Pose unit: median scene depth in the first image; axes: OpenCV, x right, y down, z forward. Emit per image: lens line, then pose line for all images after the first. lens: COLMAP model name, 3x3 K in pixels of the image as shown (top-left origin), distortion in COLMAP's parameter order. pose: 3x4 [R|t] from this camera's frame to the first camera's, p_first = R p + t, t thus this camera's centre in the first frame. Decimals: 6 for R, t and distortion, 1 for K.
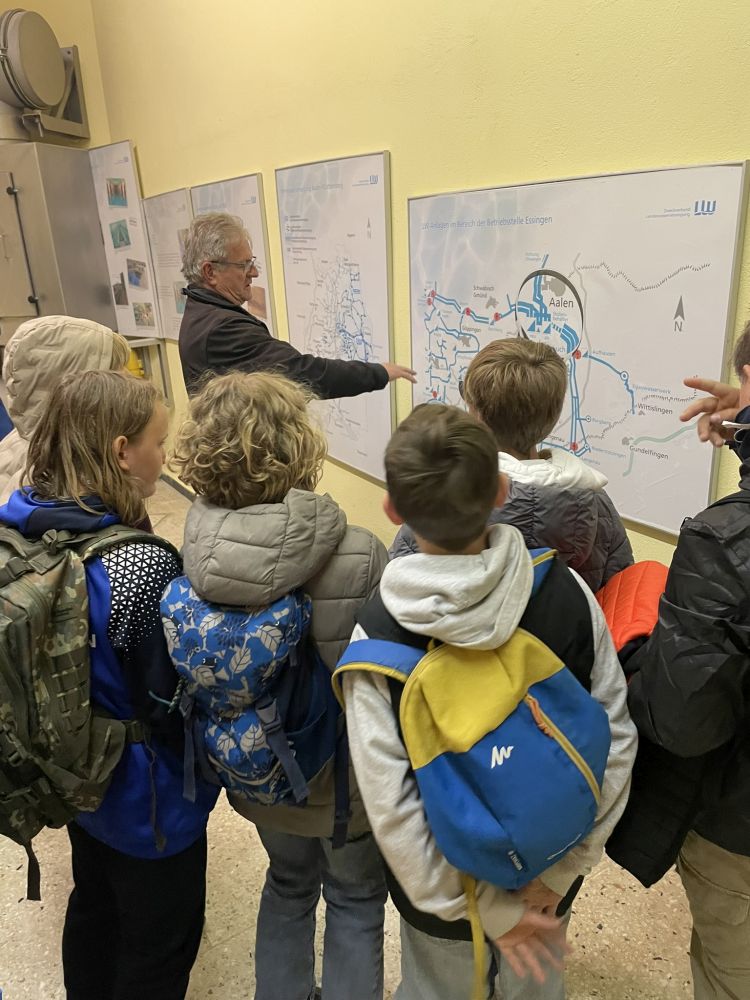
lens RADIAL K [[758.1, 0, 375.0], [0, 758.1, 500.0], [0, 0, 1]] dist [0.097231, -0.140701]
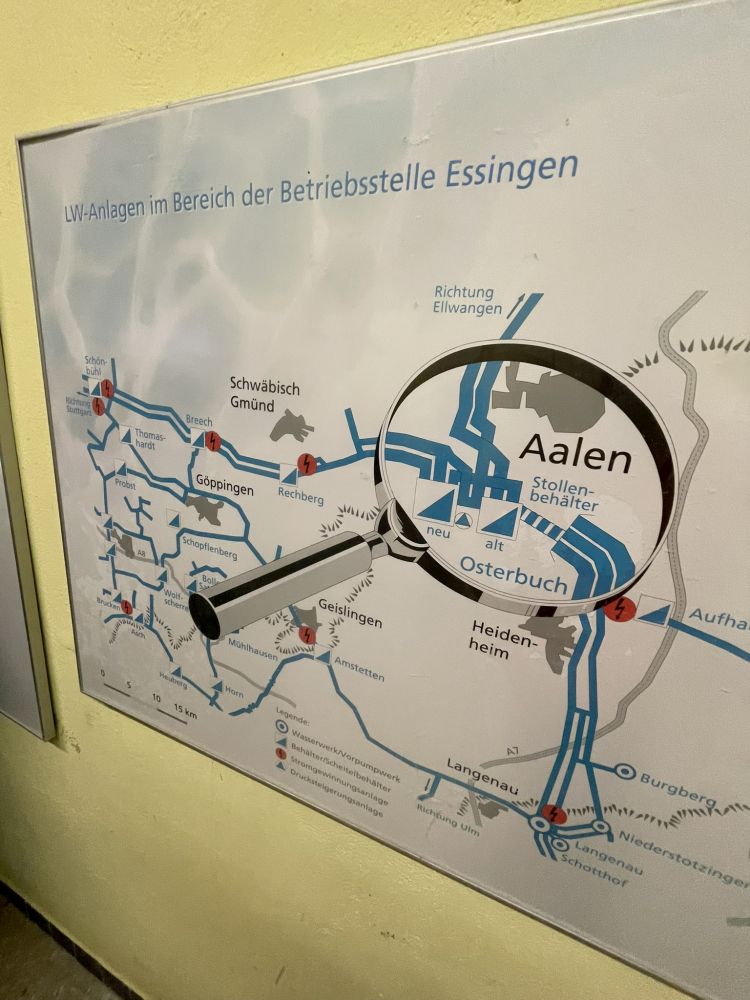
lens RADIAL K [[404.7, 0, 375.8], [0, 404.7, 504.4], [0, 0, 1]] dist [0.000230, -0.000083]
pose [[0.808903, -0.041641, 0.586466, 0.071457], [0.066609, 0.997557, -0.021042, -0.221698], [-0.584157, 0.056085, 0.809700, 0.849594]]
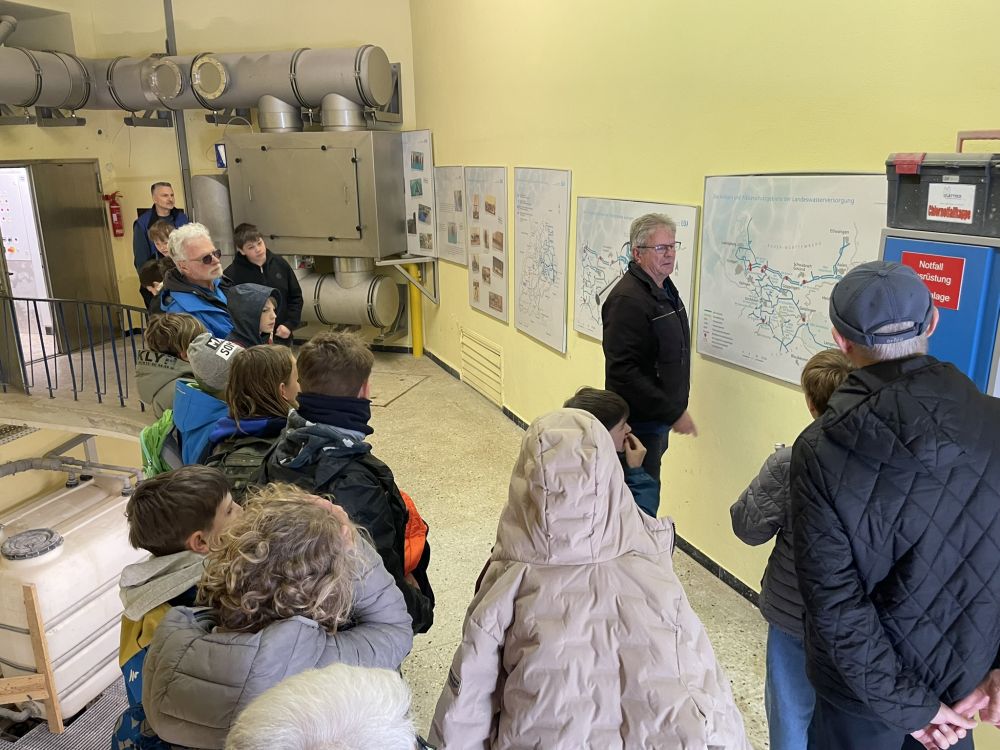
lens RADIAL K [[758.1, 0, 514.9], [0, 758.1, 374.3], [0, 0, 1]] dist [0.097231, -0.140701]
pose [[0.986998, 0.084182, -0.136924, 0.211238], [-0.092086, 0.994369, -0.052443, 0.174791], [0.131738, 0.064370, 0.989192, -0.965476]]
